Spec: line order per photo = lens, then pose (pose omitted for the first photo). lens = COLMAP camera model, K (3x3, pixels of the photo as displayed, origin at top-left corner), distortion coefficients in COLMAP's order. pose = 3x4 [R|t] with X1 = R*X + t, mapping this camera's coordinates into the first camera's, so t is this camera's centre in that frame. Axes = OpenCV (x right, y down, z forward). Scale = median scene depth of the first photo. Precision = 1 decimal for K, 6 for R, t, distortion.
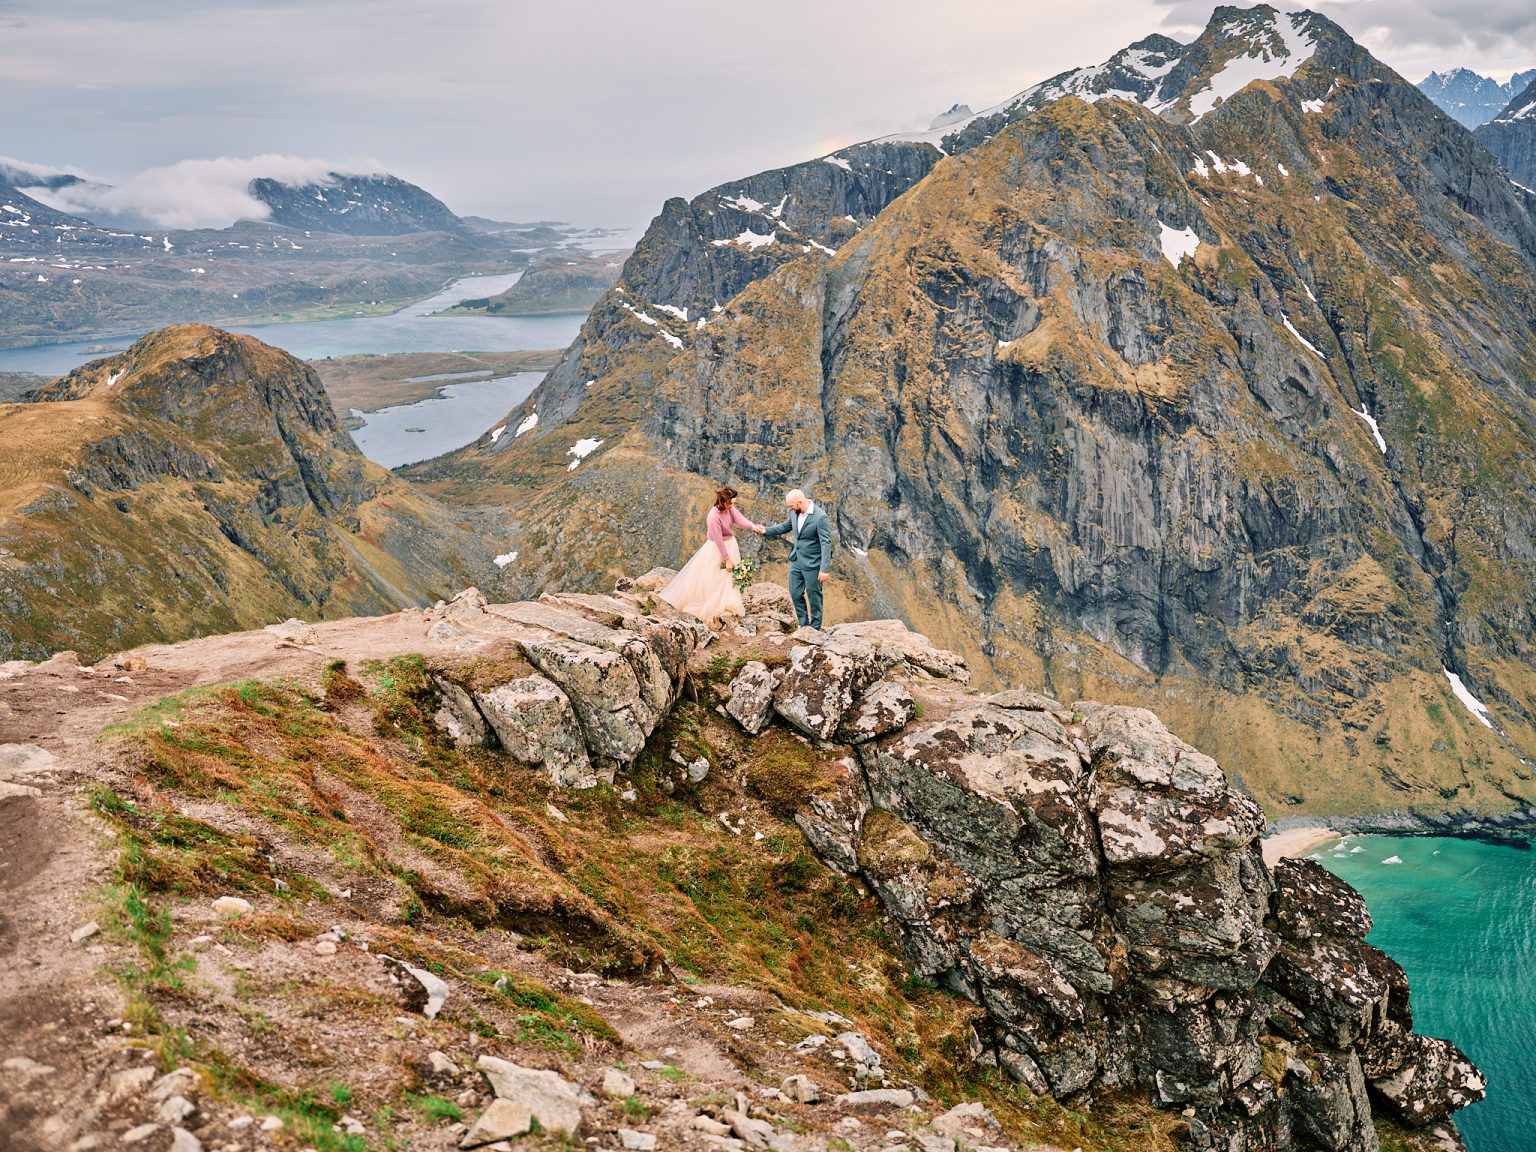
lens RADIAL K [[1696.4, 0, 771.8], [0, 1696.4, 560.8], [0, 0, 1]] dist [-0.003202, -0.001938]
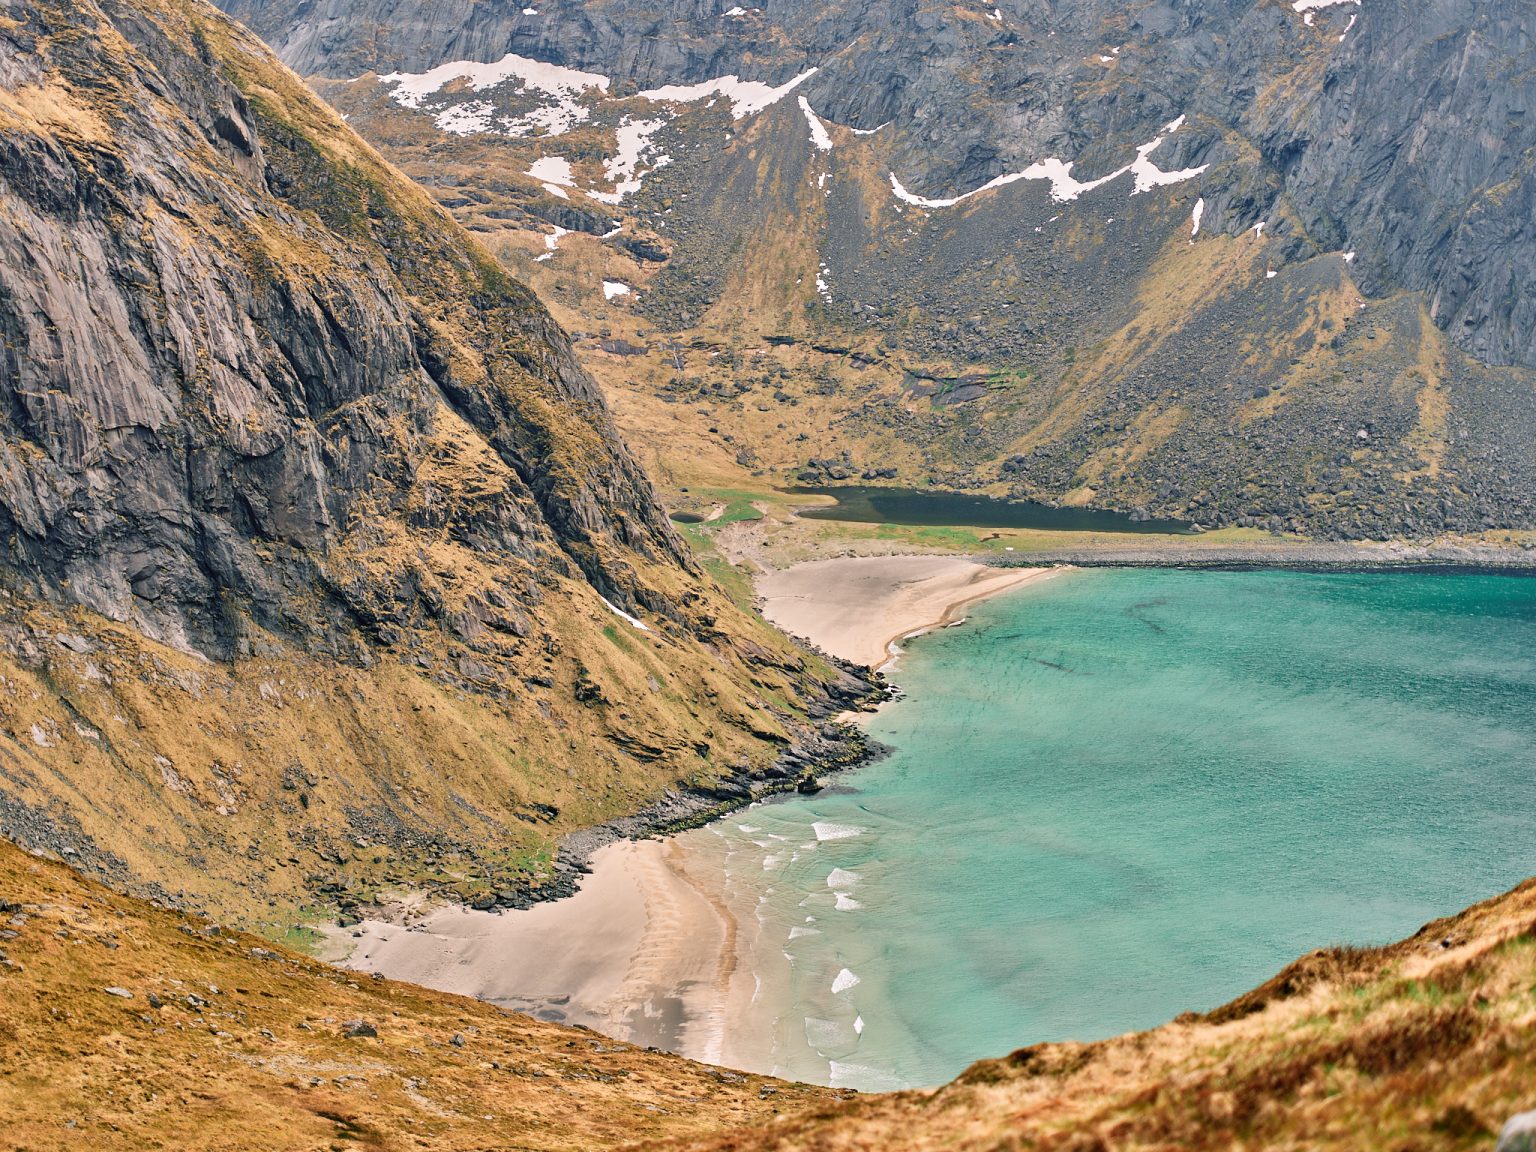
lens RADIAL K [[2789.1, 0, 773.5], [0, 2789.1, 528.0], [0, 0, 1]] dist [0.010989, -0.002459]
pose [[0.515632, -0.108307, 0.849937, -0.398874], [0.189098, 0.981903, 0.010402, 0.048622], [-0.835682, 0.155358, 0.526782, 0.401568]]
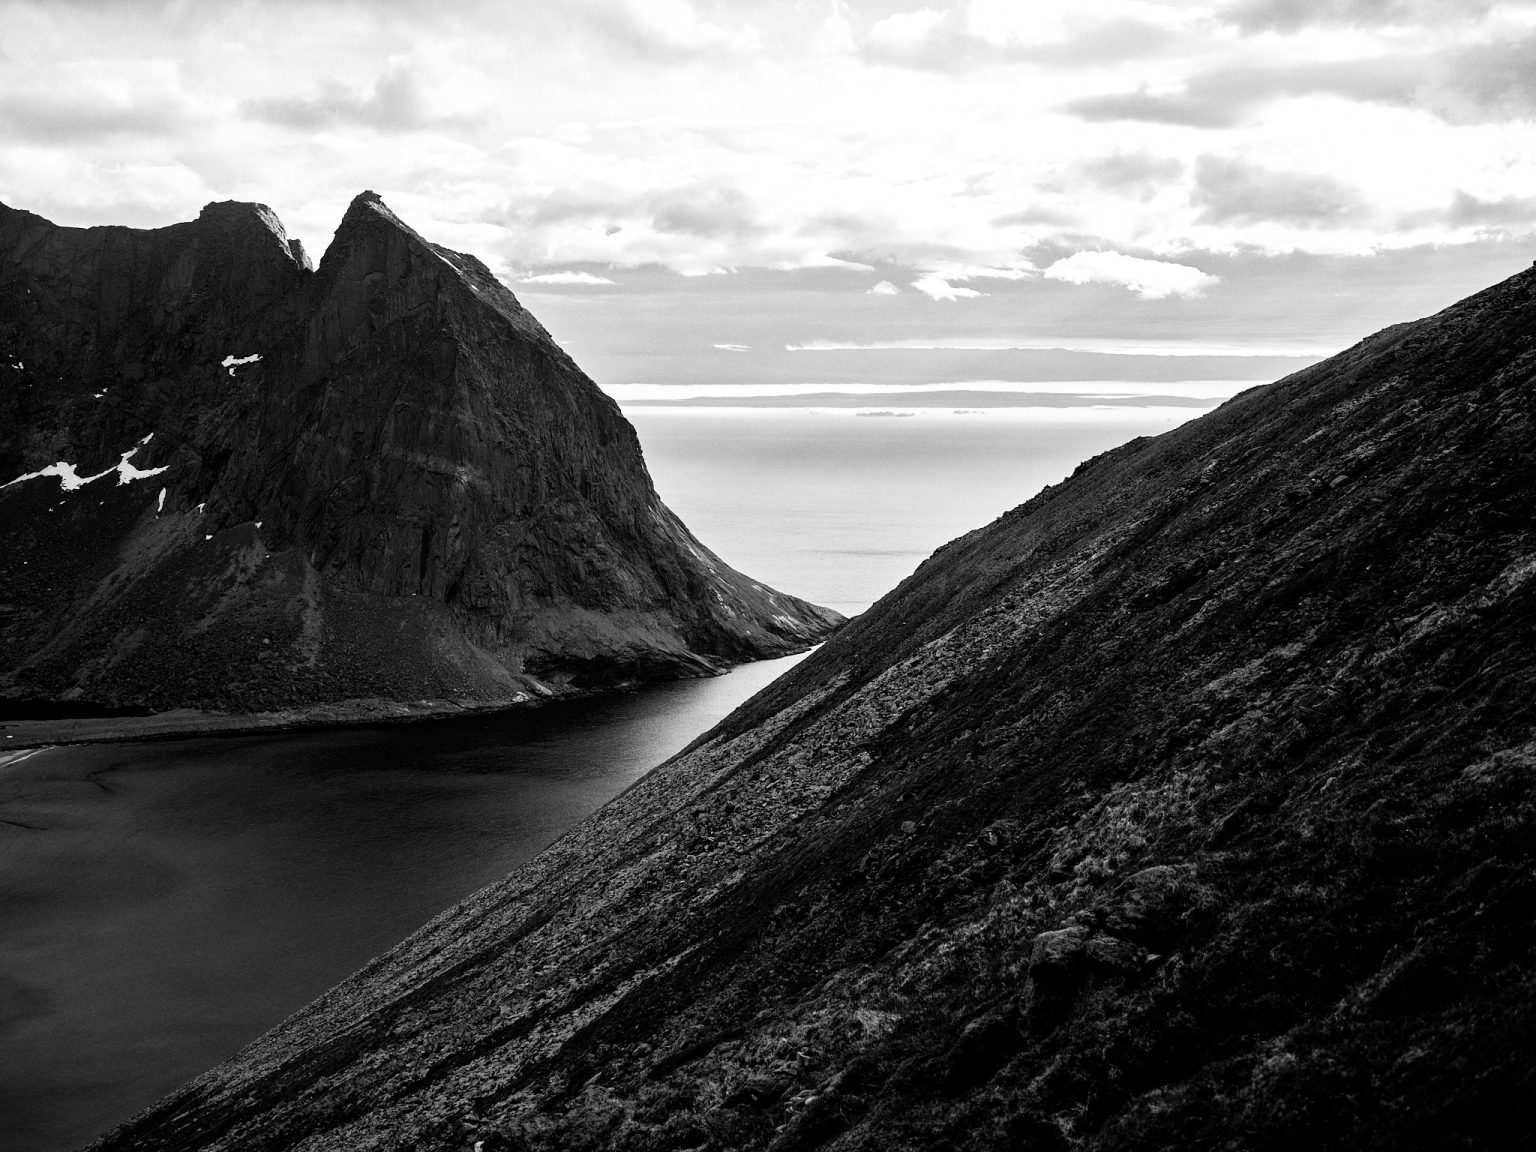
lens RADIAL K [[1695.4, 0, 763.8], [0, 1695.4, 554.2], [0, 0, 1]] dist [-0.010403, 0.000070]
pose [[0.090864, -0.059206, 0.994102, -0.303994], [0.228160, 0.972917, 0.037090, 0.046651], [-0.969374, 0.223444, 0.101912, 0.362743]]
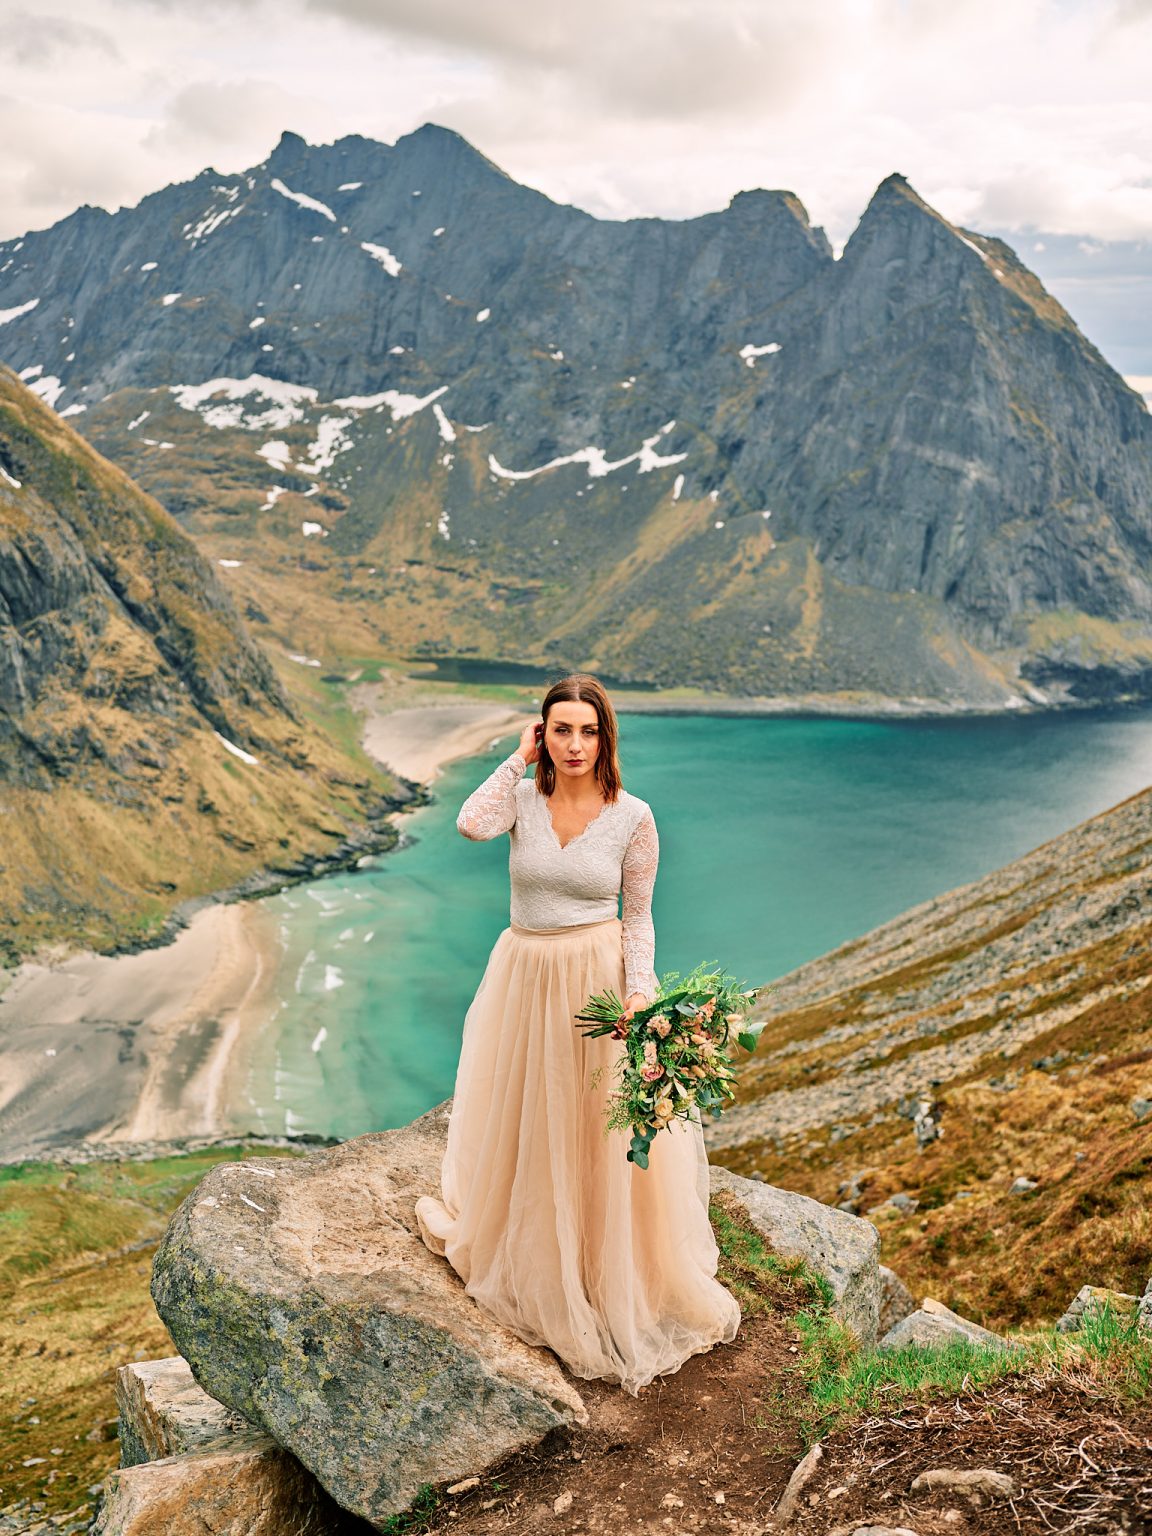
lens RADIAL K [[1698.1, 0, 567.0], [0, 1698.1, 766.8], [0, 0, 1]] dist [-0.000363, -0.017137]
pose [[0.477299, -0.156586, 0.864677, -0.306475], [0.180376, 0.980501, 0.077993, 0.046367], [-0.860029, 0.118741, 0.496236, 0.361731]]
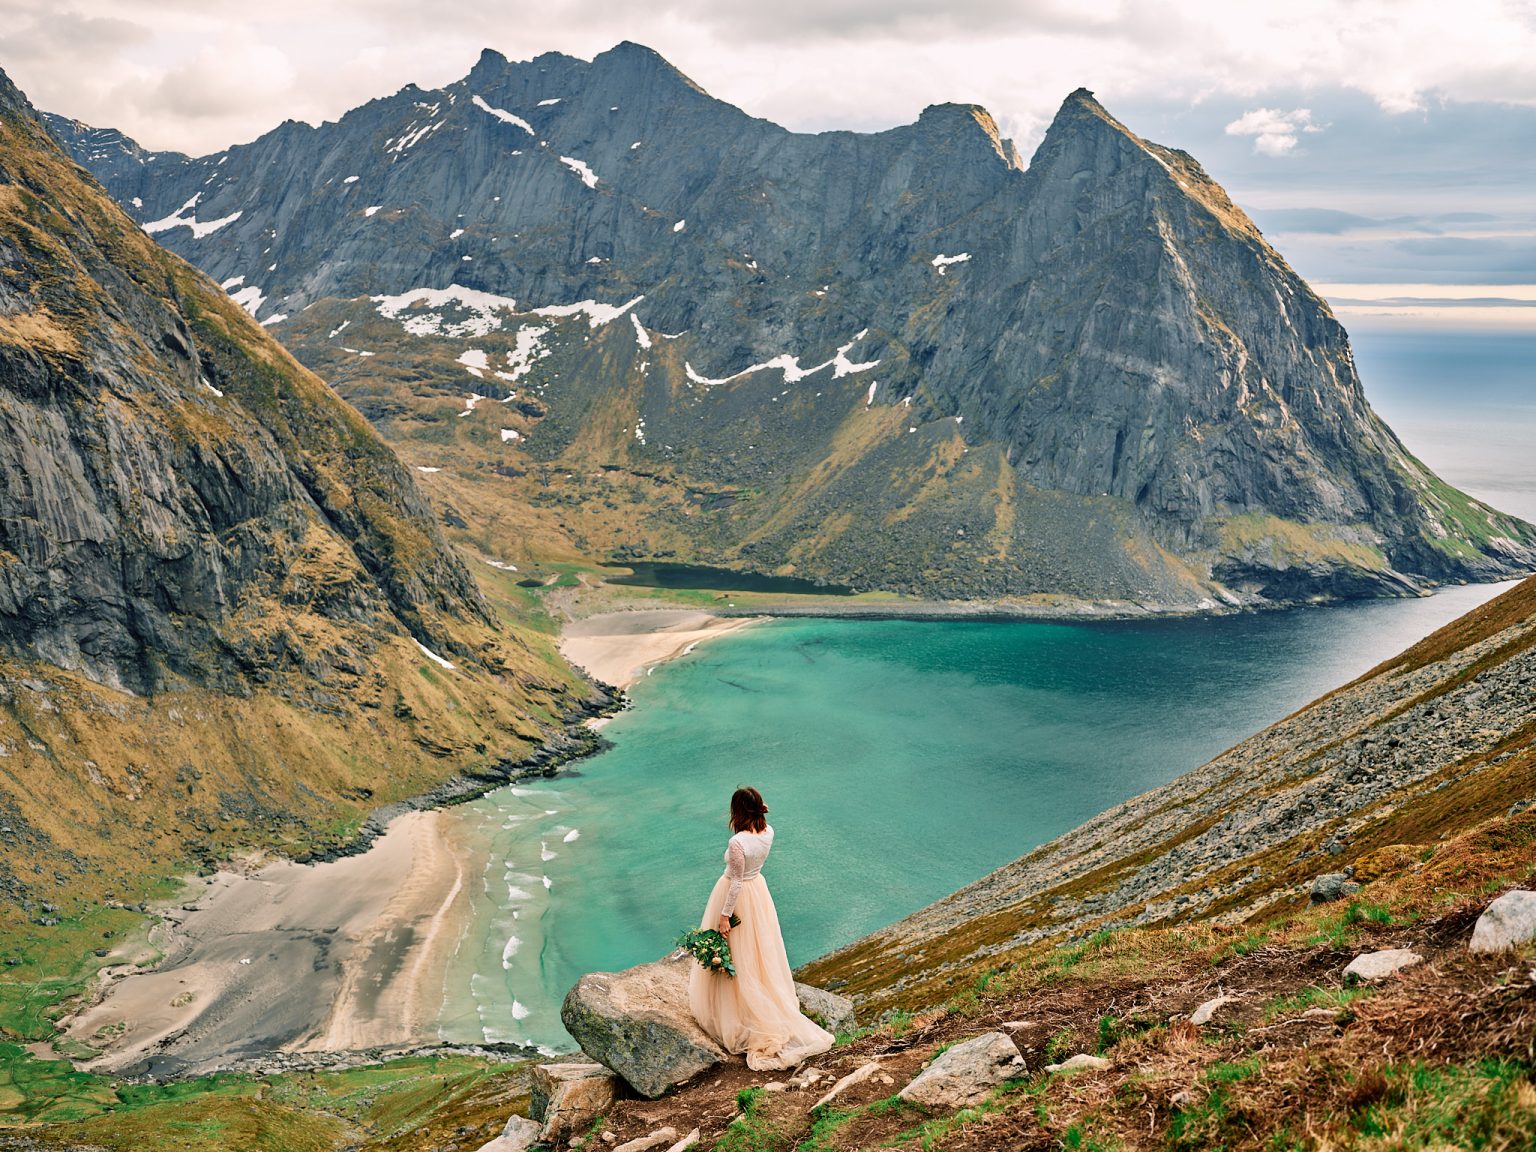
lens RADIAL K [[1696.4, 0, 771.8], [0, 1696.4, 560.8], [0, 0, 1]] dist [-0.003202, -0.001938]
pose [[0.472272, -0.102982, 0.875417, -0.310823], [0.184285, 0.982740, 0.016189, 0.045299], [-0.861974, 0.153681, 0.483098, 0.358862]]
